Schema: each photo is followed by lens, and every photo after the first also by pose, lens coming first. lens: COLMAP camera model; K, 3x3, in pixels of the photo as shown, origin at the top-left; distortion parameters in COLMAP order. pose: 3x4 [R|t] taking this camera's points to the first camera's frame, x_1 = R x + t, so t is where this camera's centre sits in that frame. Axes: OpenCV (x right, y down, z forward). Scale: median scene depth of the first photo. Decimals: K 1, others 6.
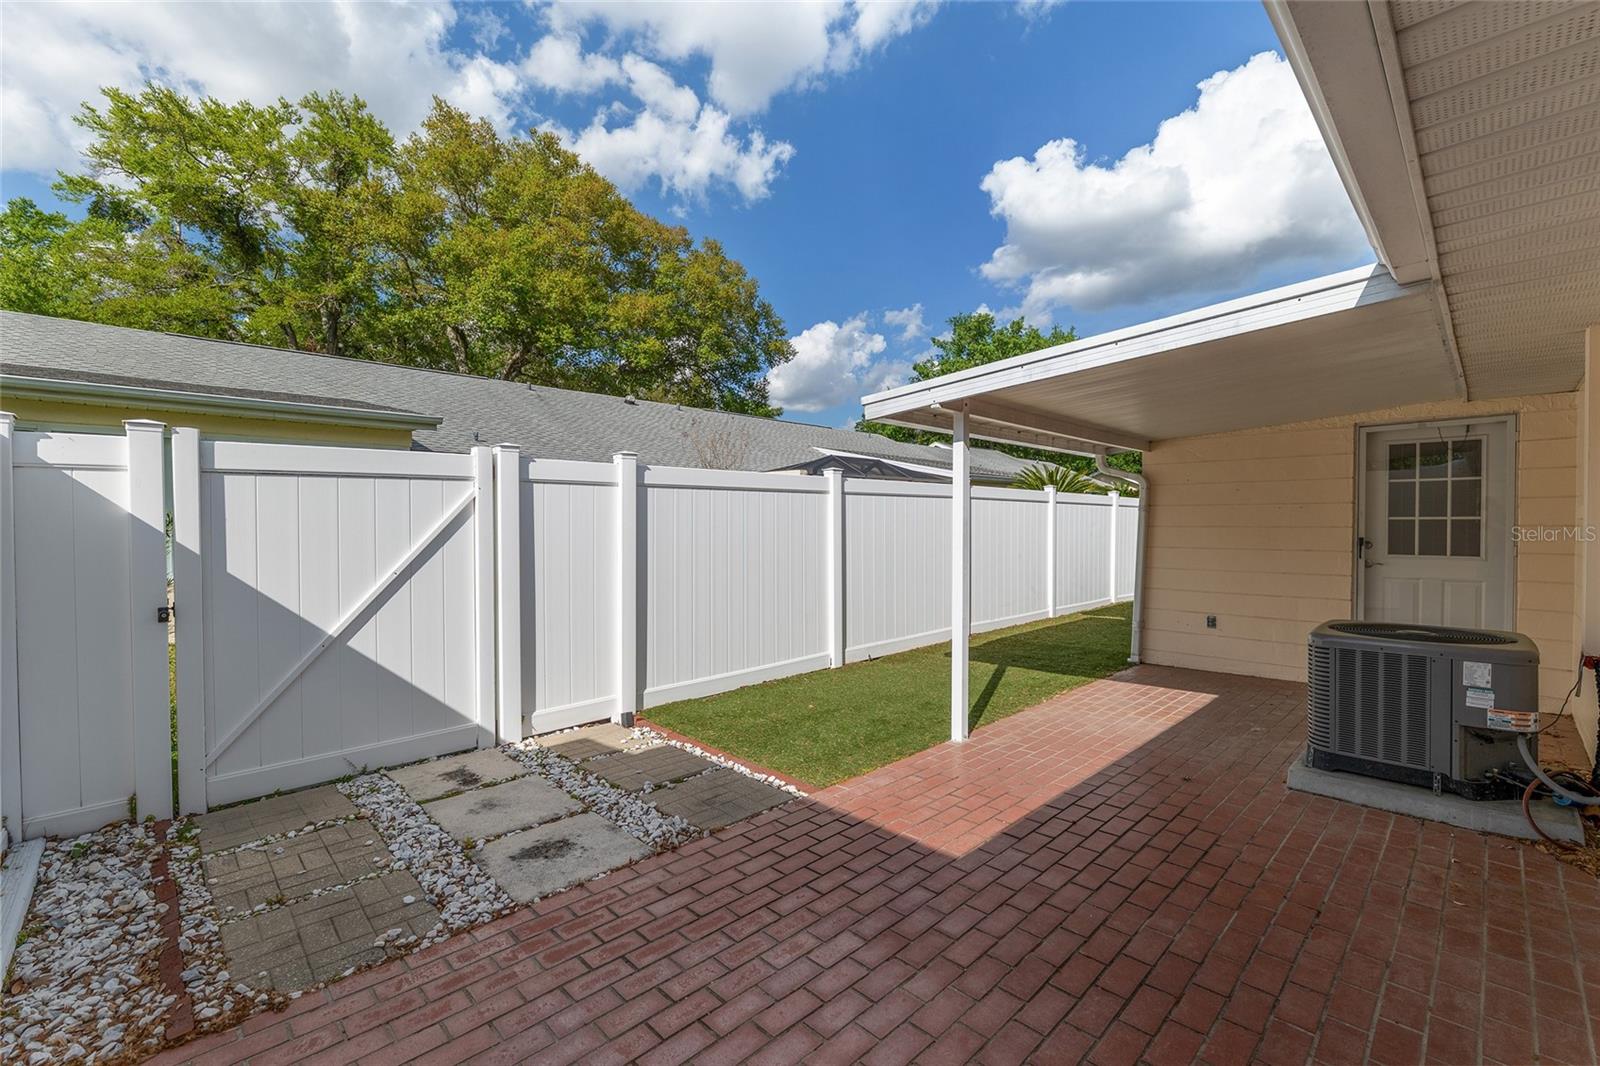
lens RADIAL K [[674.6, 0, 800.0], [0, 674.6, 533.0], [0, 0, 1]] dist [-0.000218, -0.000078]
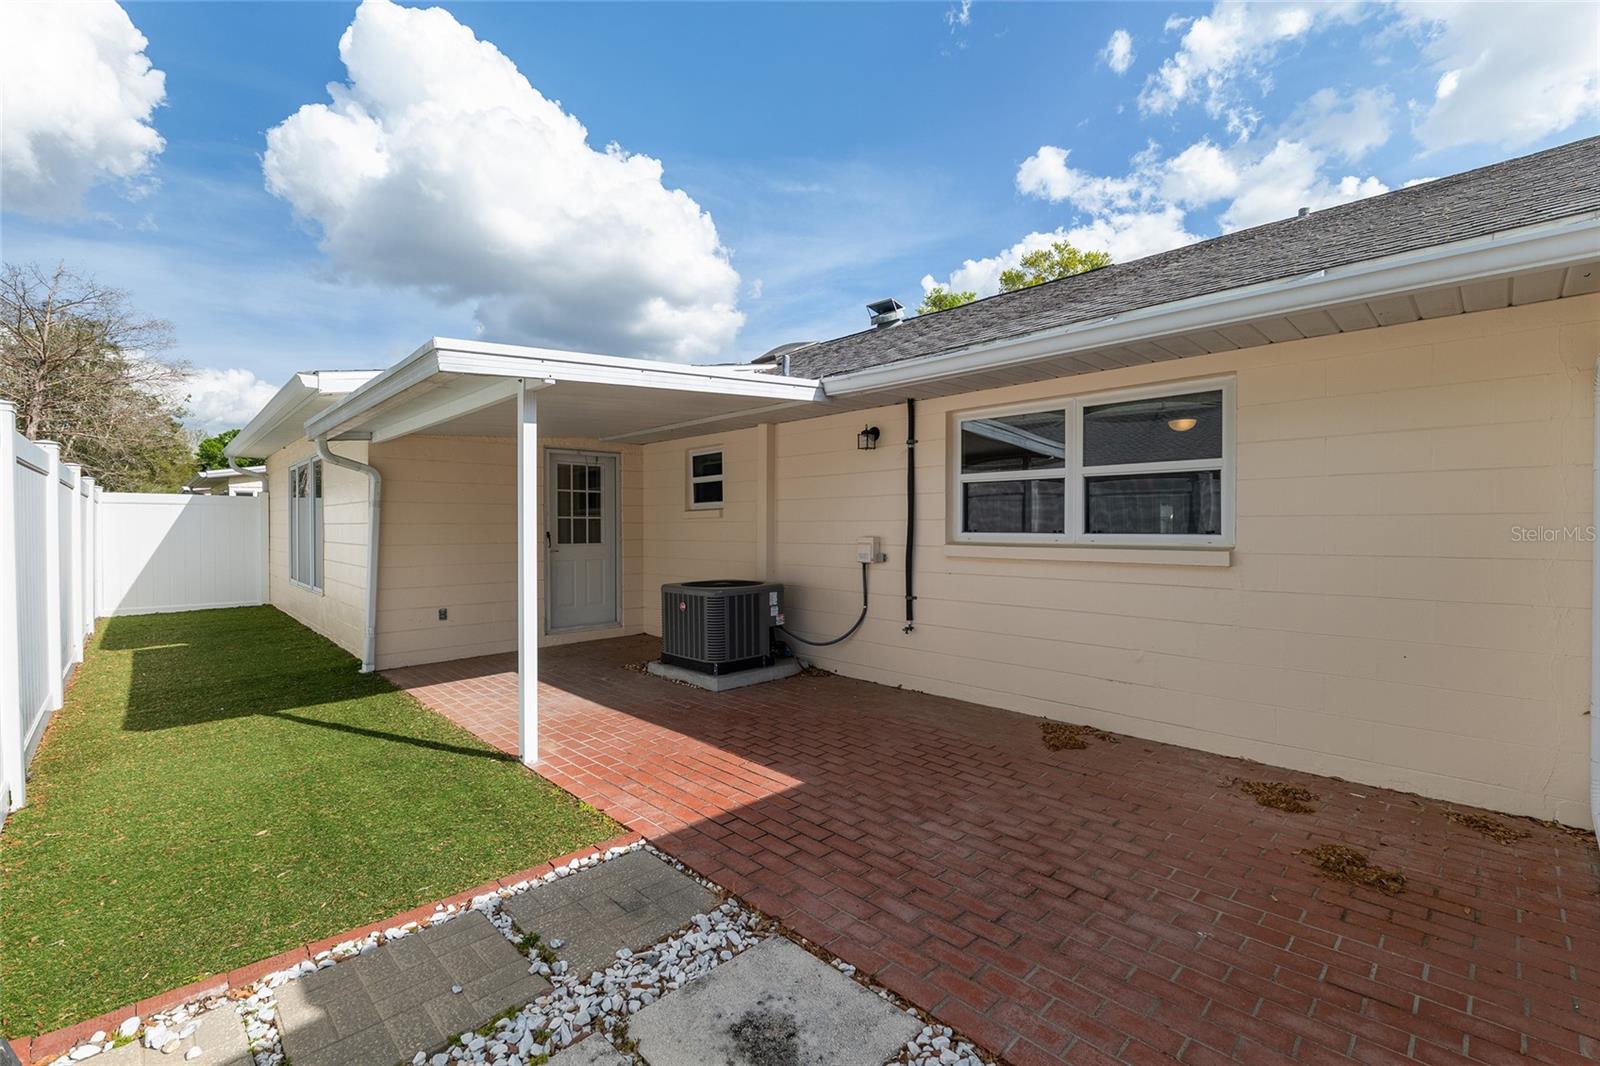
lens RADIAL K [[687.0, 0, 800.0], [0, 687.0, 533.0], [0, 0, 1]] dist [0.000294, -0.000615]
pose [[0.000151, -0.004506, 0.999990, -0.939632], [0.013223, 0.999902, 0.004504, 0.016118], [-0.999913, 0.013222, 0.000210, 0.922428]]
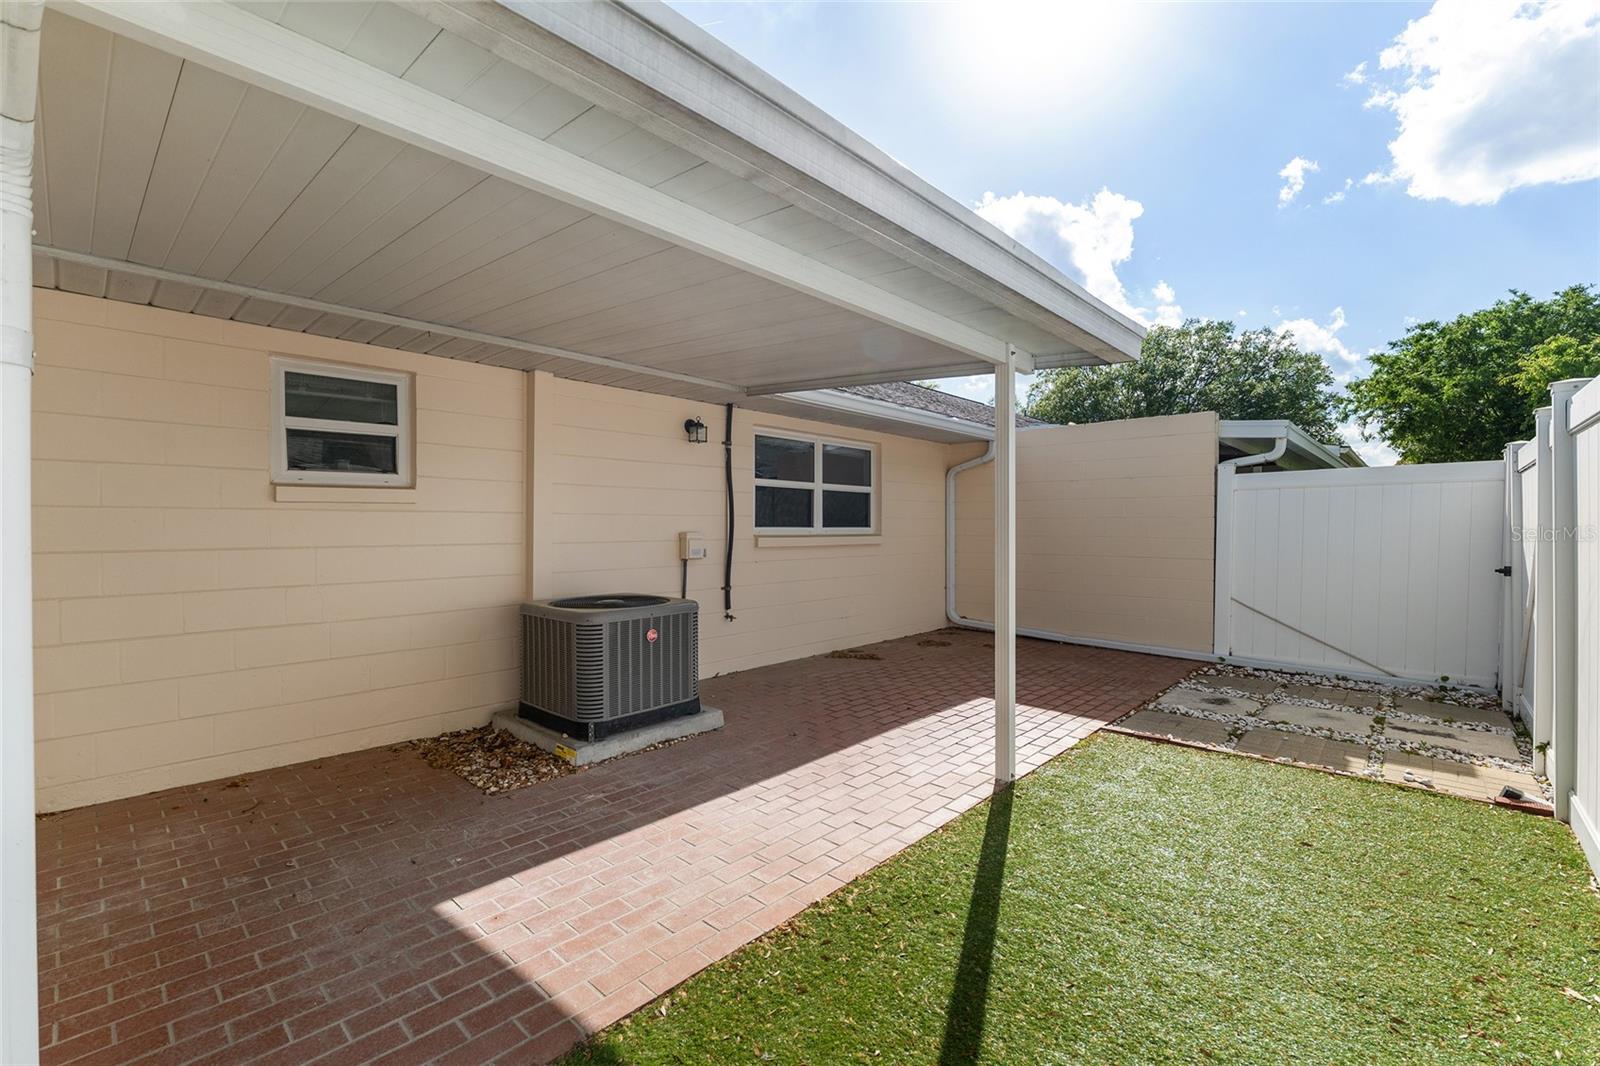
lens RADIAL K [[687.0, 0, 800.0], [0, 687.0, 533.0], [0, 0, 1]] dist [0.000294, -0.000615]
pose [[-0.998423, 0.006404, -0.055771, 0.731190], [0.005265, 0.999775, 0.020543, 0.004128], [0.055890, 0.020217, -0.998232, 2.543943]]
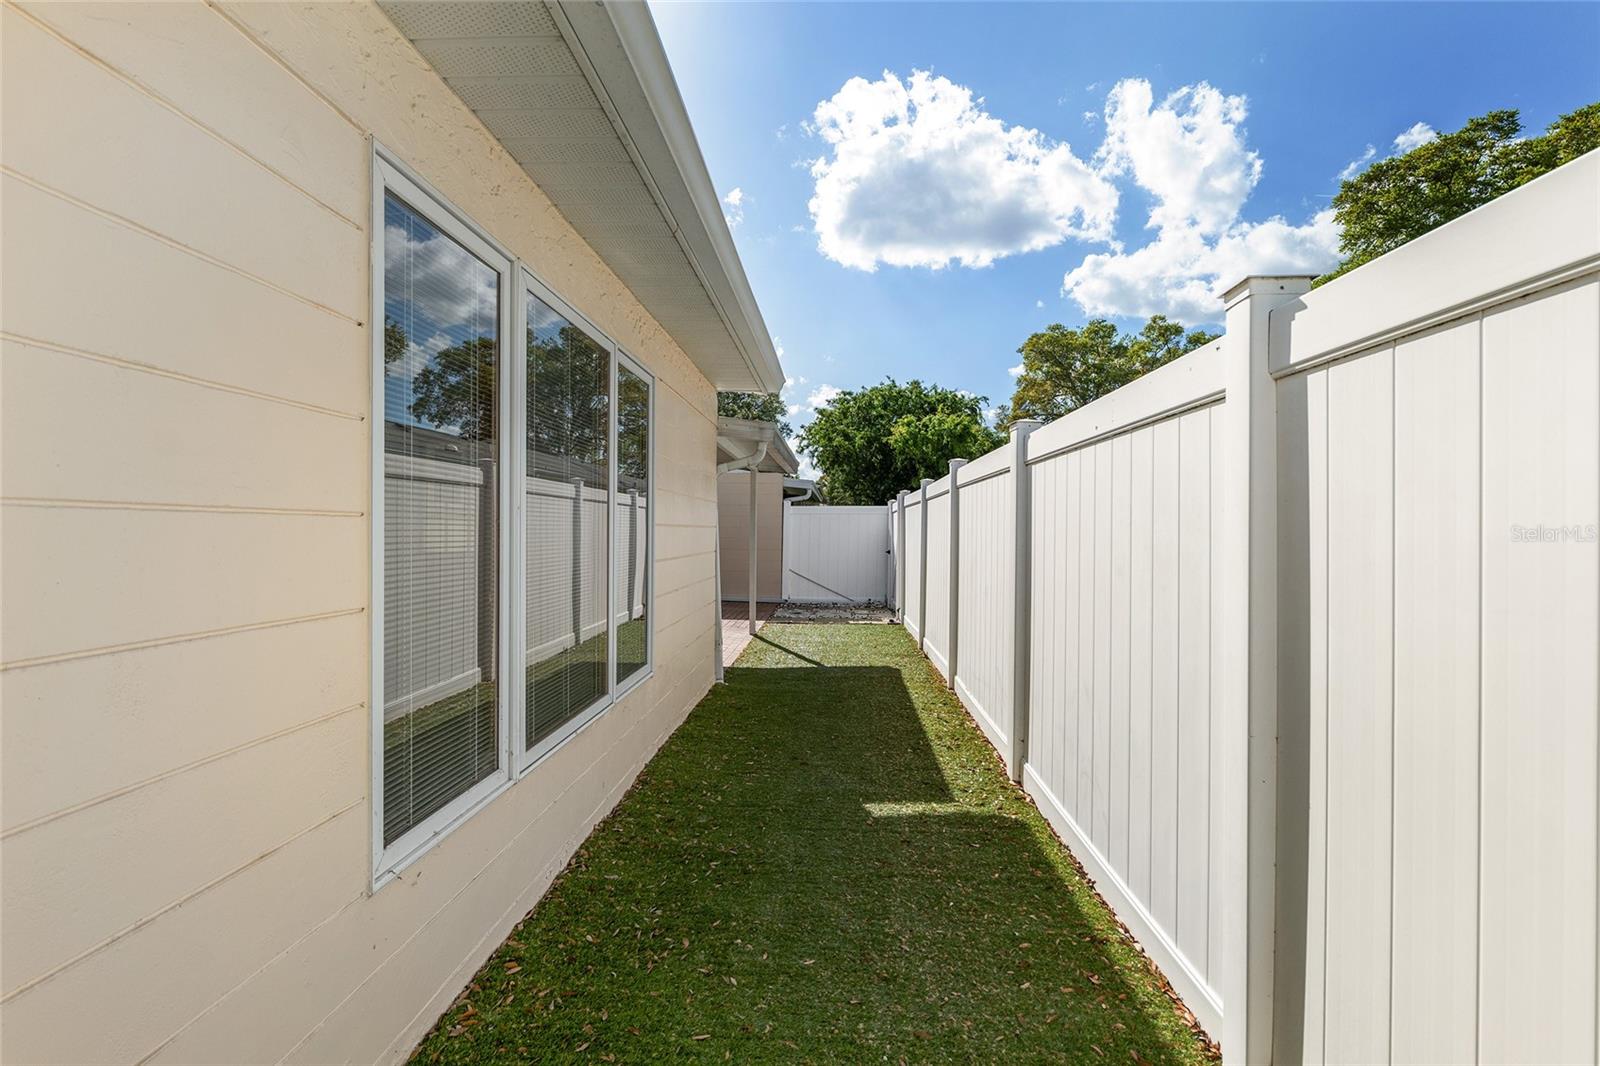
lens RADIAL K [[783.9, 0, 800.0], [0, 783.9, 533.0], [0, 0, 1]] dist [-0.000782, -0.000053]
pose [[-0.731684, 0.002860, -0.681638, 2.290117], [-0.011070, 0.999809, 0.016078, -0.036093], [0.681554, 0.019310, -0.731513, 3.858025]]
